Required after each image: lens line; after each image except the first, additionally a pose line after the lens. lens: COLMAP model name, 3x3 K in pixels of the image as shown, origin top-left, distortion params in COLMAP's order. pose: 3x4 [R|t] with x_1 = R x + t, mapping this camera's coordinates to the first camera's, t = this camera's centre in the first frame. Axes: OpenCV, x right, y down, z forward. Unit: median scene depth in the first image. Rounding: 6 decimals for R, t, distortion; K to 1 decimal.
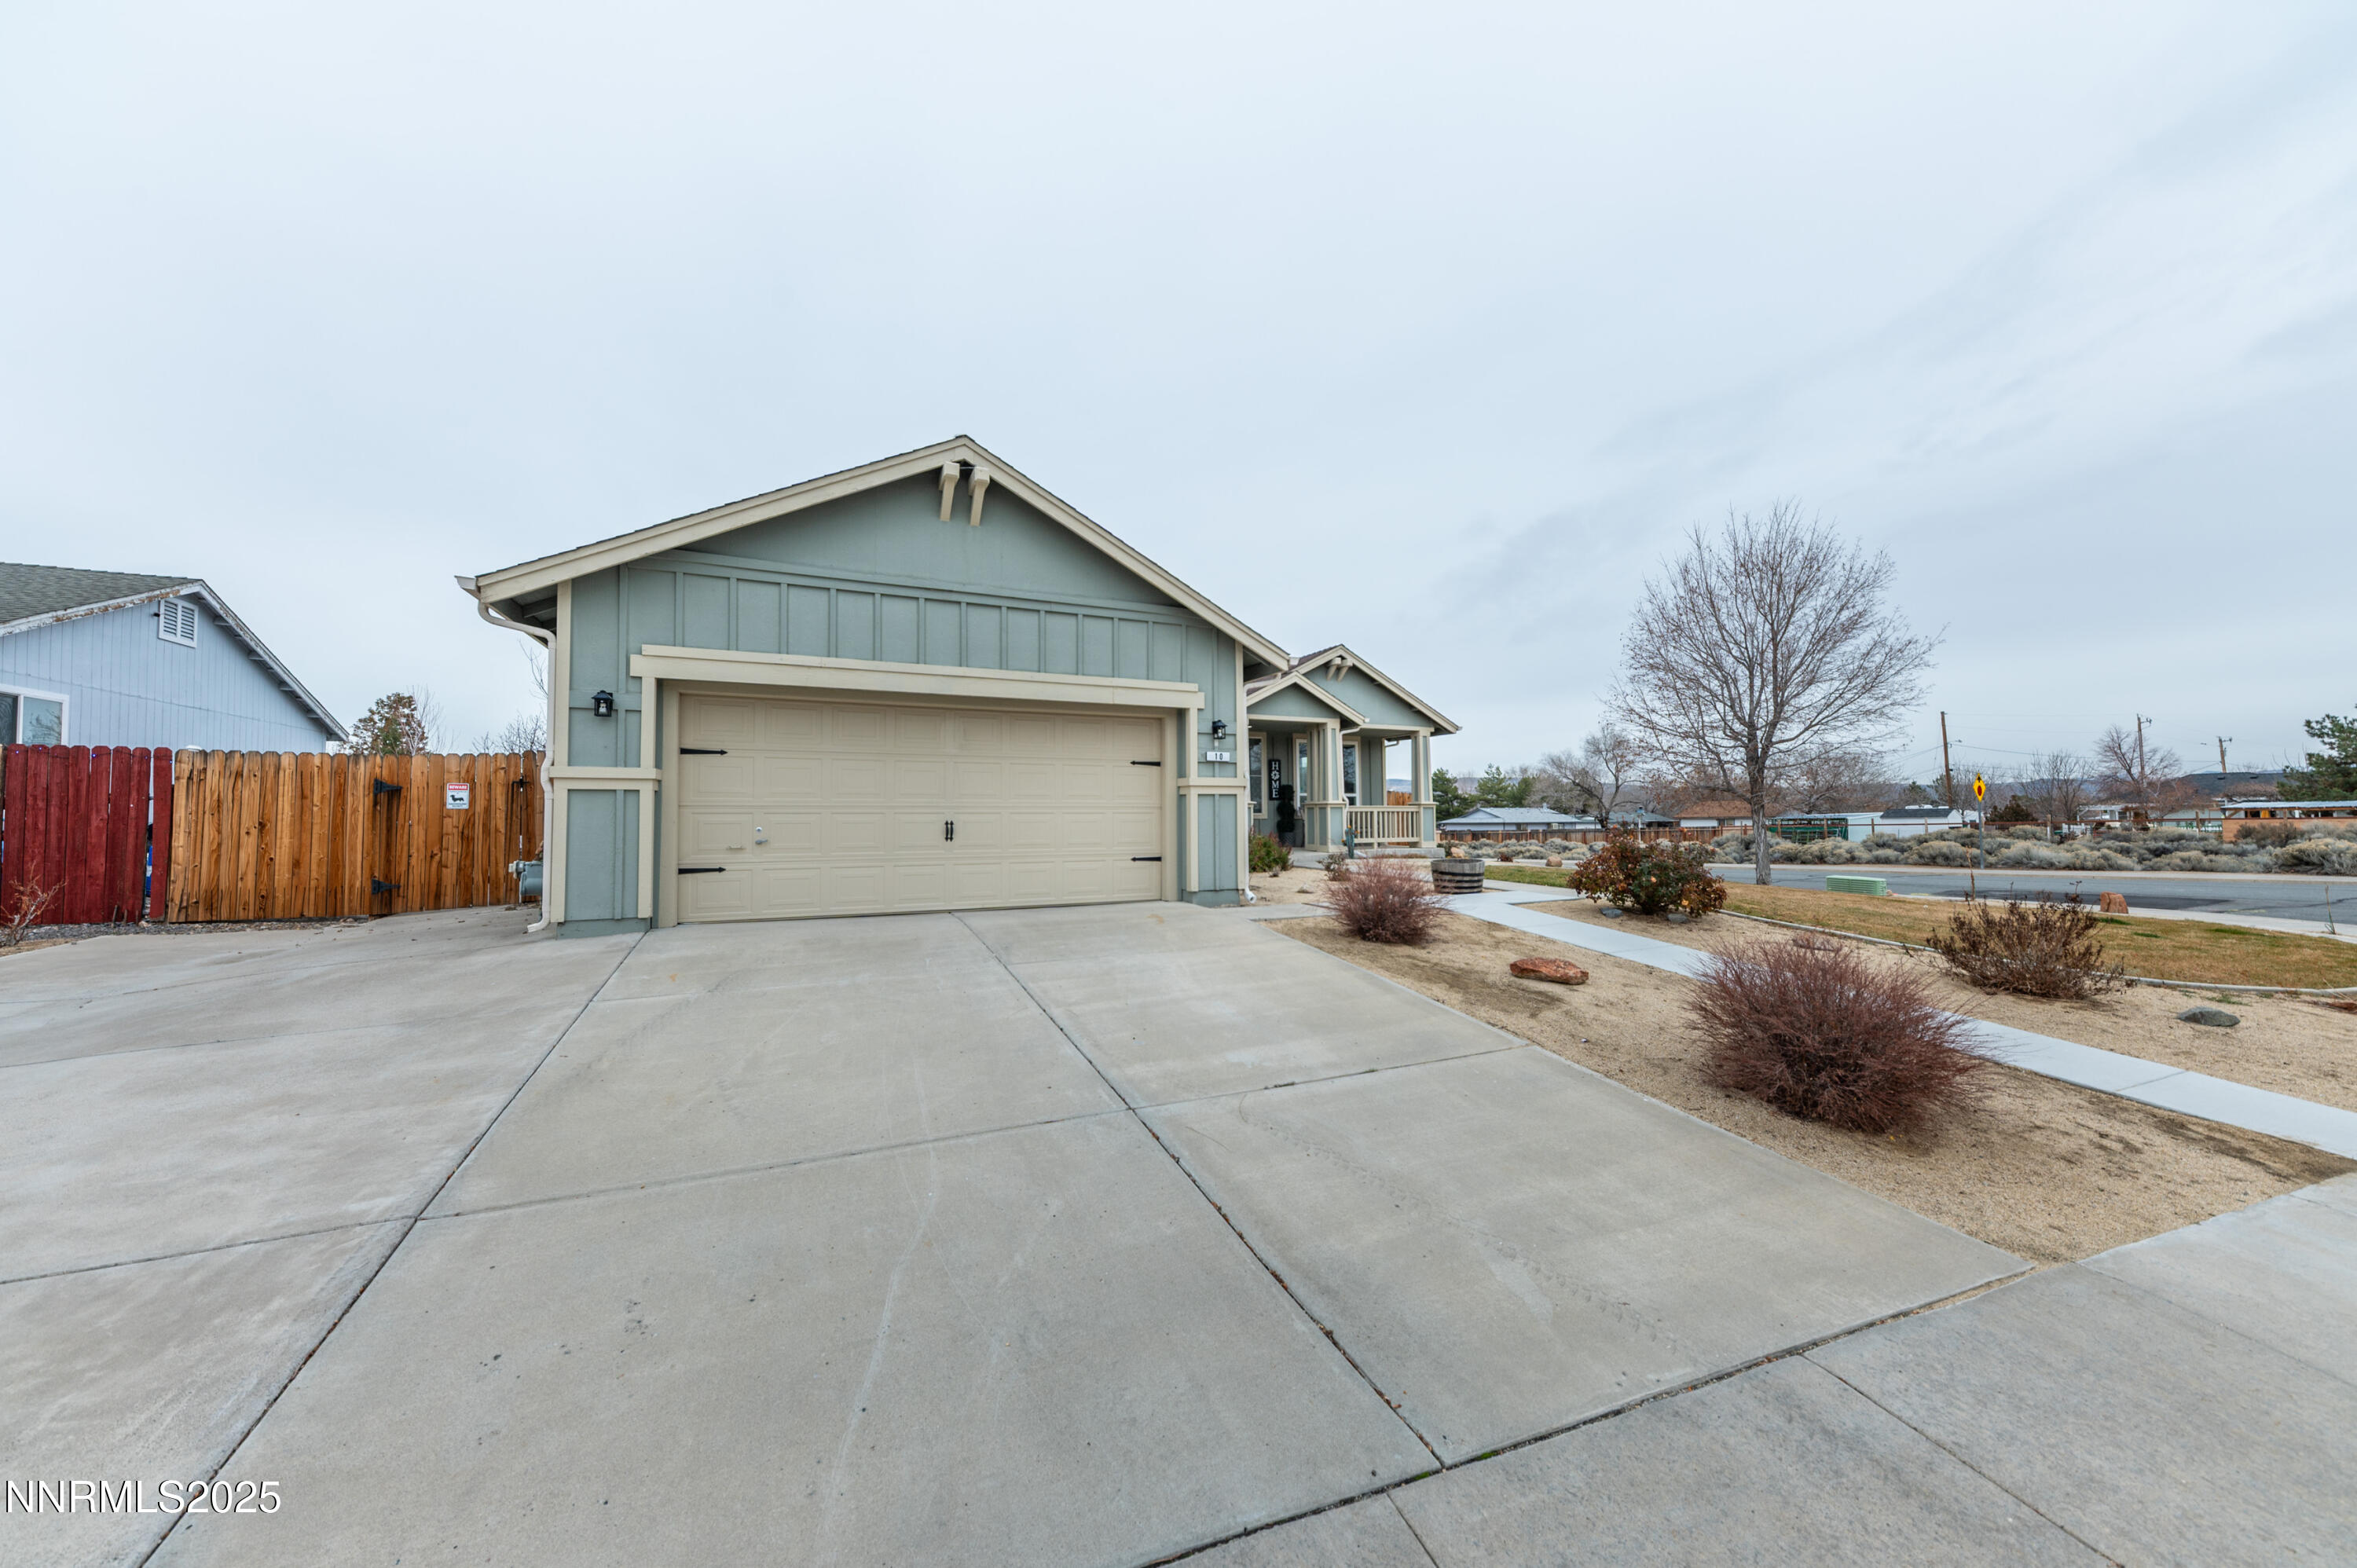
lens RADIAL K [[805.6, 0, 1168.0], [0, 805.6, 791.2], [0, 0, 1]] dist [0.009637, -0.002303]
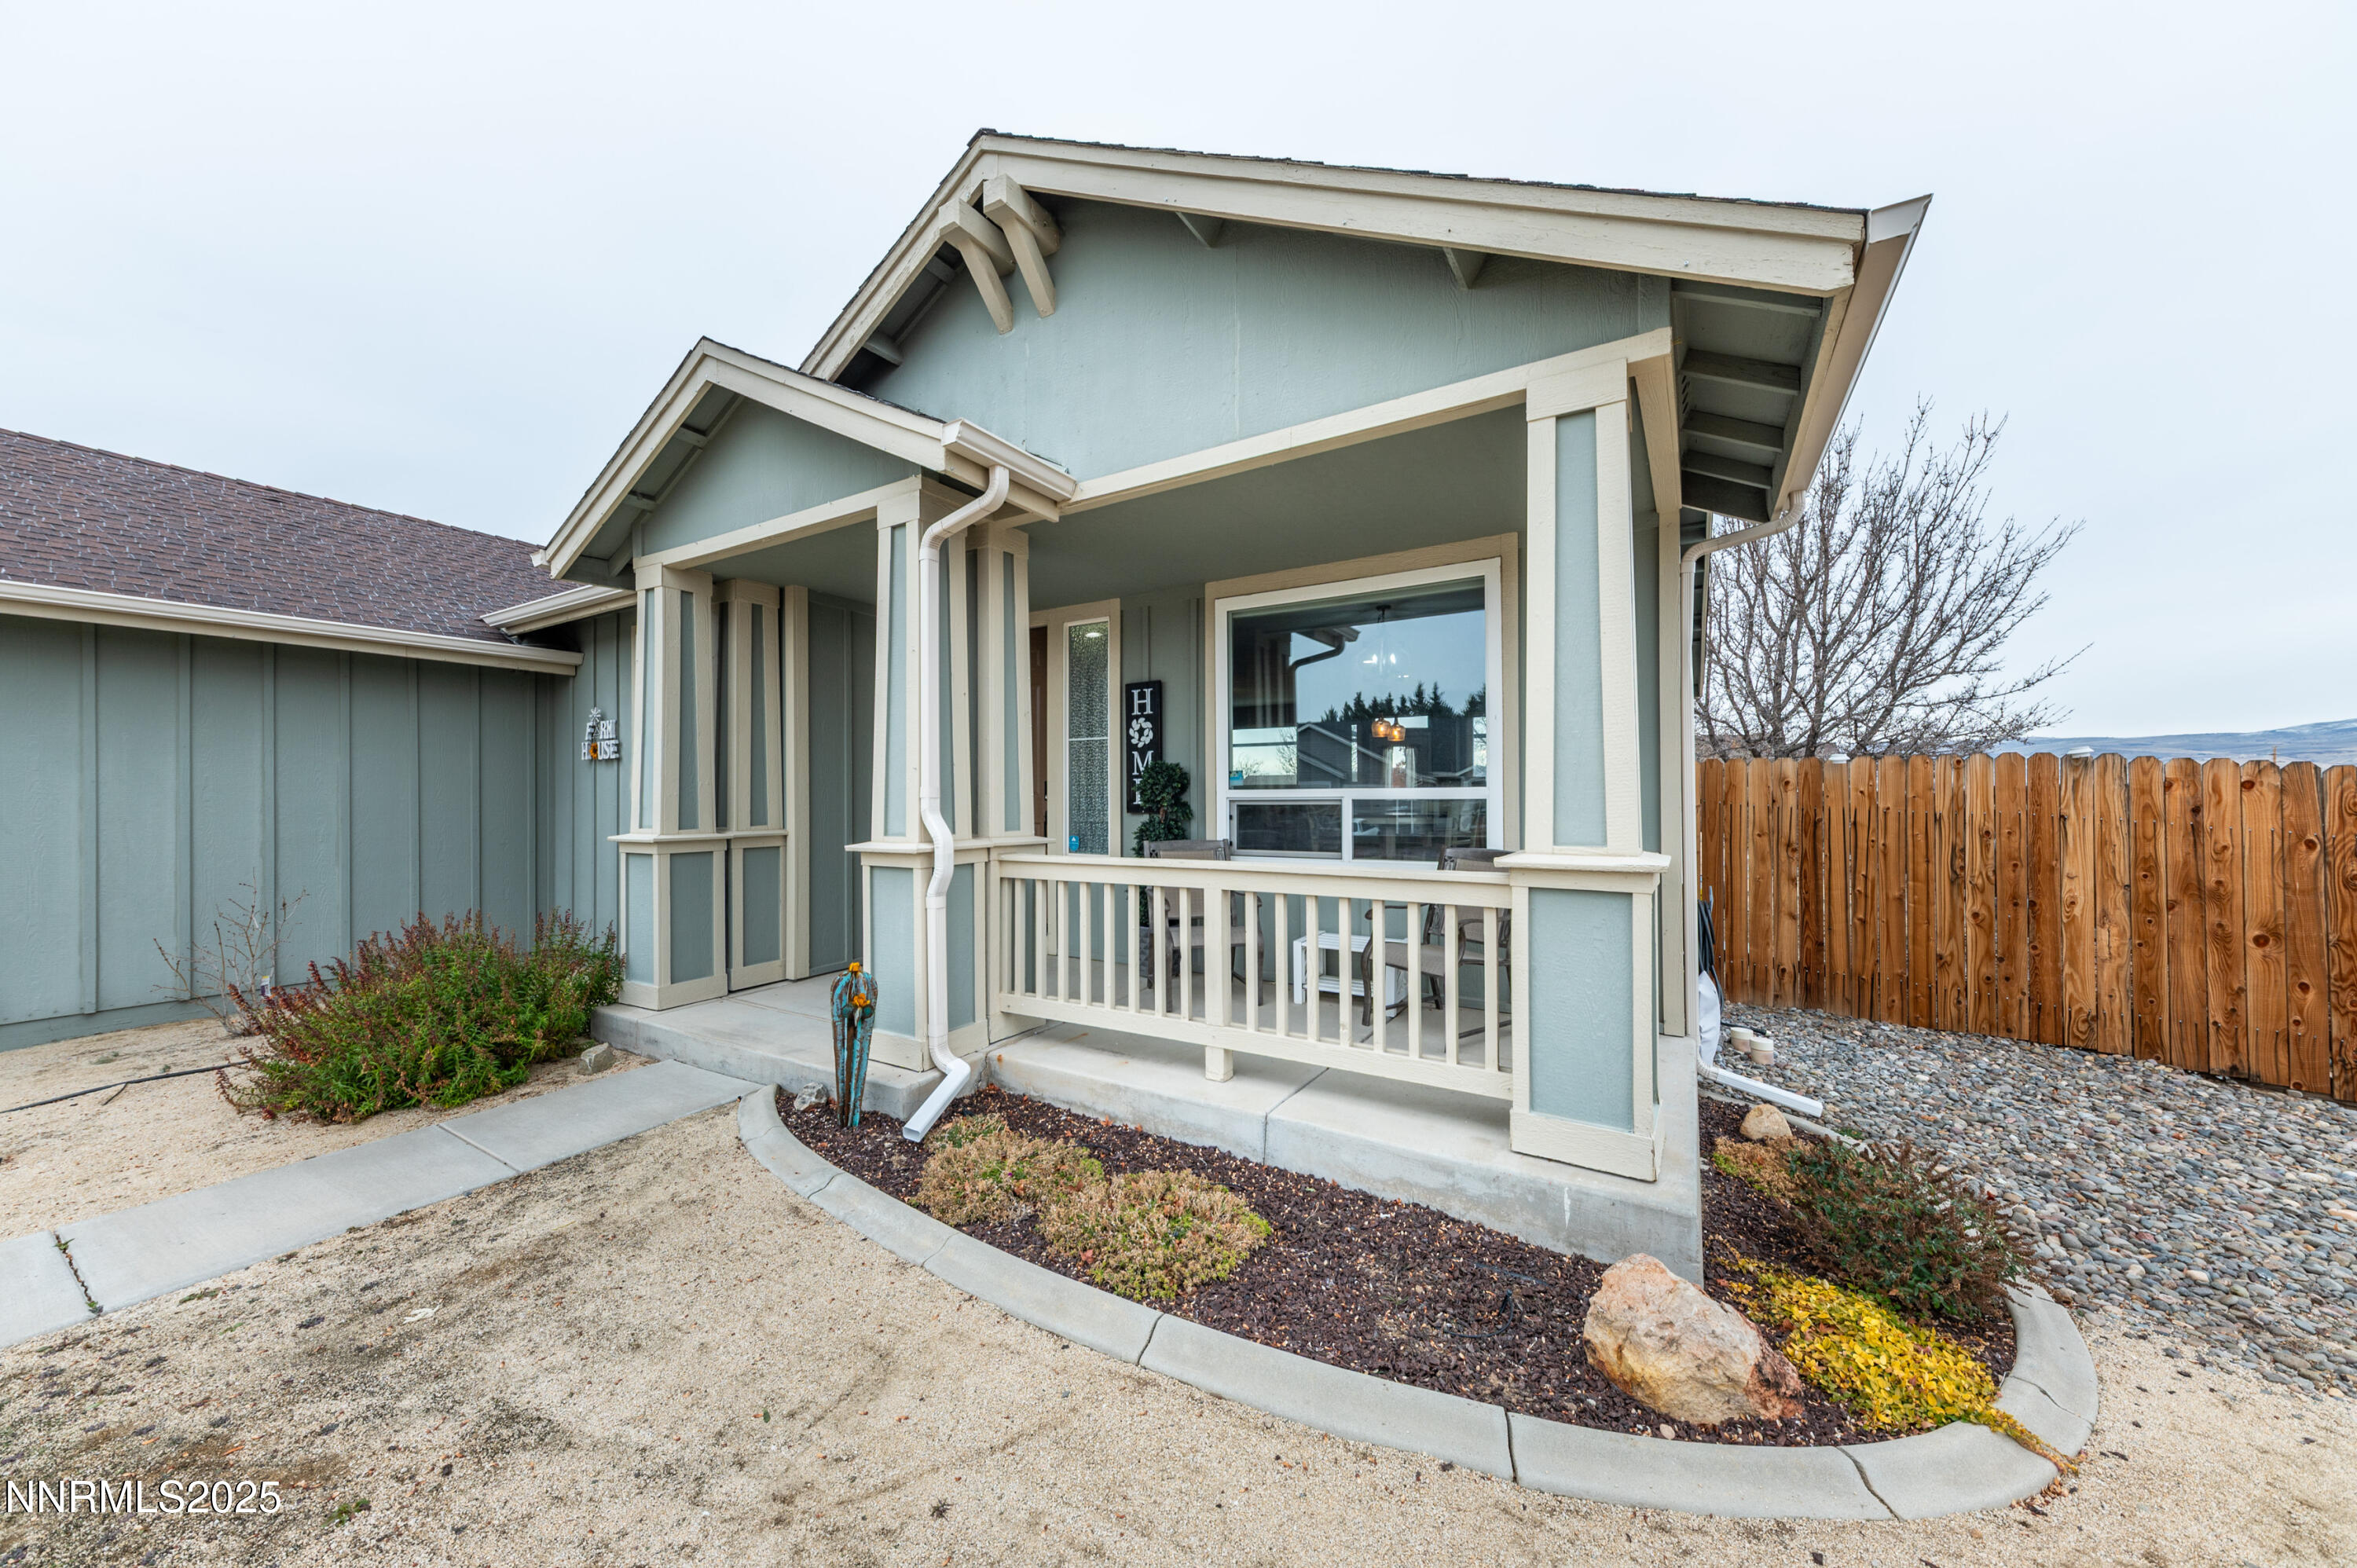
lens RADIAL K [[805.6, 0, 1164.3], [0, 805.6, 790.1], [0, 0, 1]] dist [0.009637, -0.002303]
pose [[0.559046, -0.002945, -0.829131, 0.800626], [0.031713, 0.999338, 0.017833, -0.007115], [0.828530, -0.036264, 0.558769, 1.702615]]
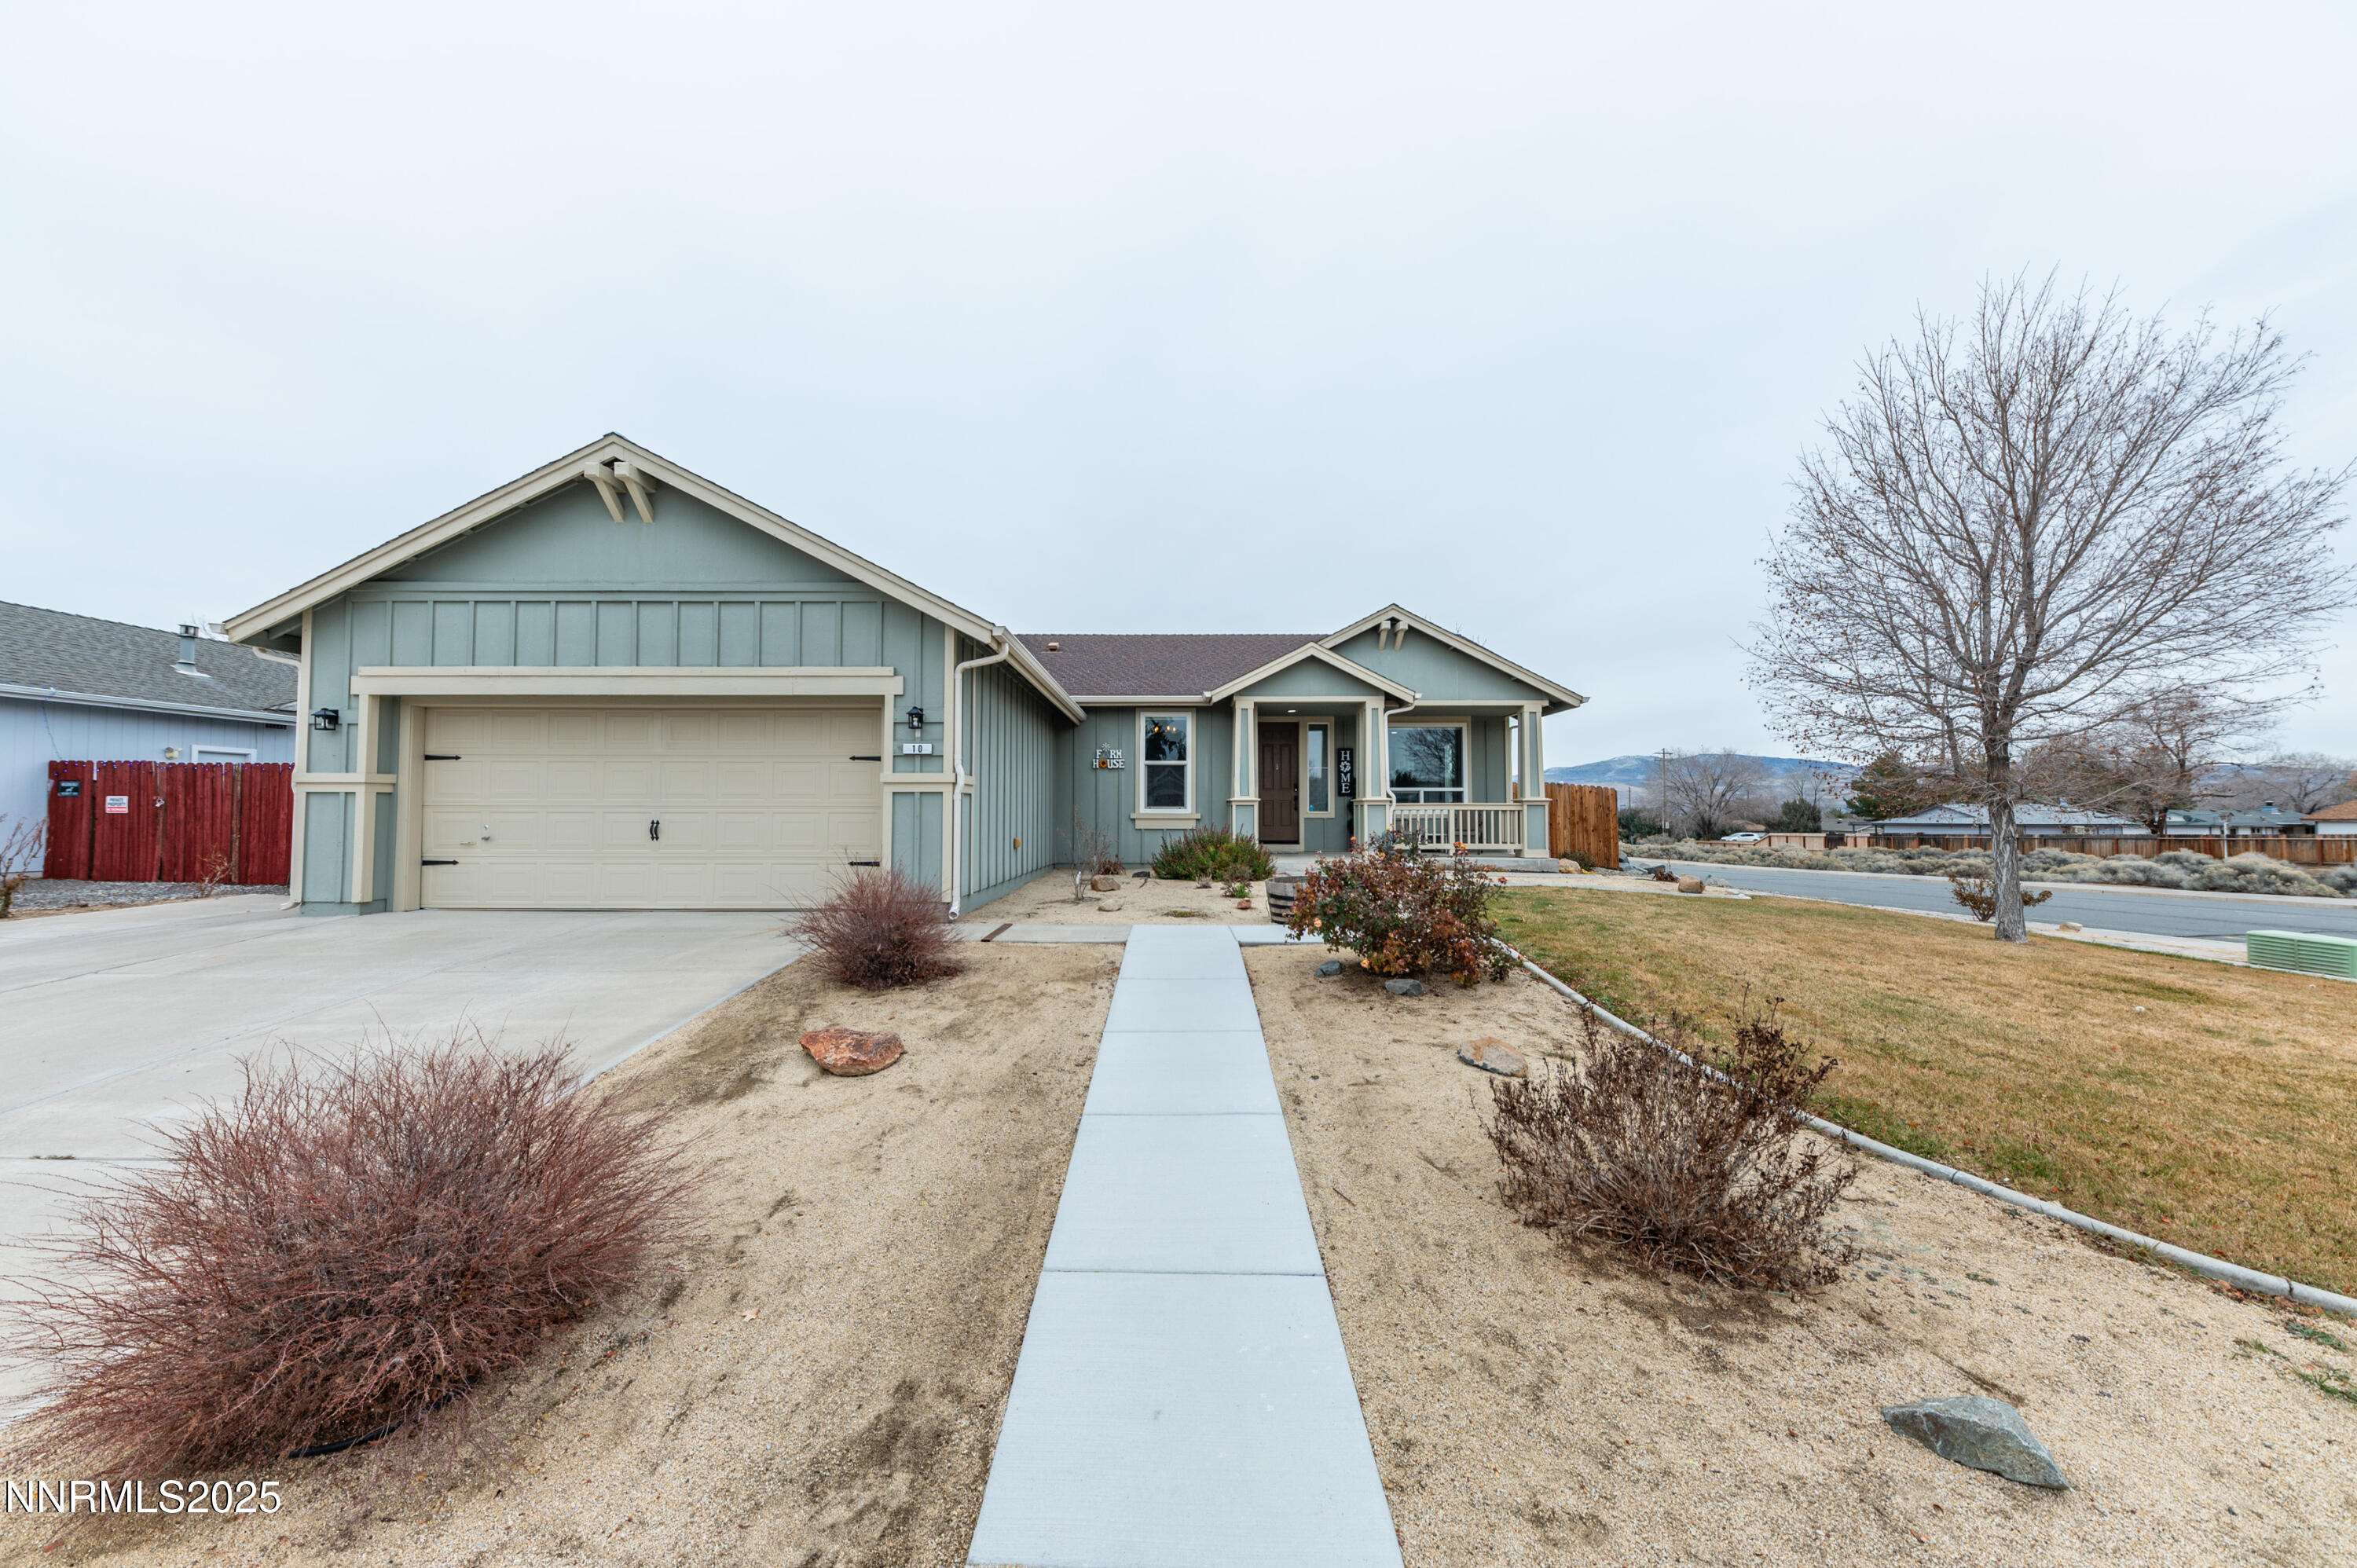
lens RADIAL K [[805.6, 0, 1171.3], [0, 805.6, 787.2], [0, 0, 1]] dist [0.009637, -0.002303]
pose [[0.907773, -0.006921, -0.419404, 0.656839], [0.007752, 0.999970, 0.000276, 0.000031], [0.419390, -0.003502, 0.907799, 0.317148]]
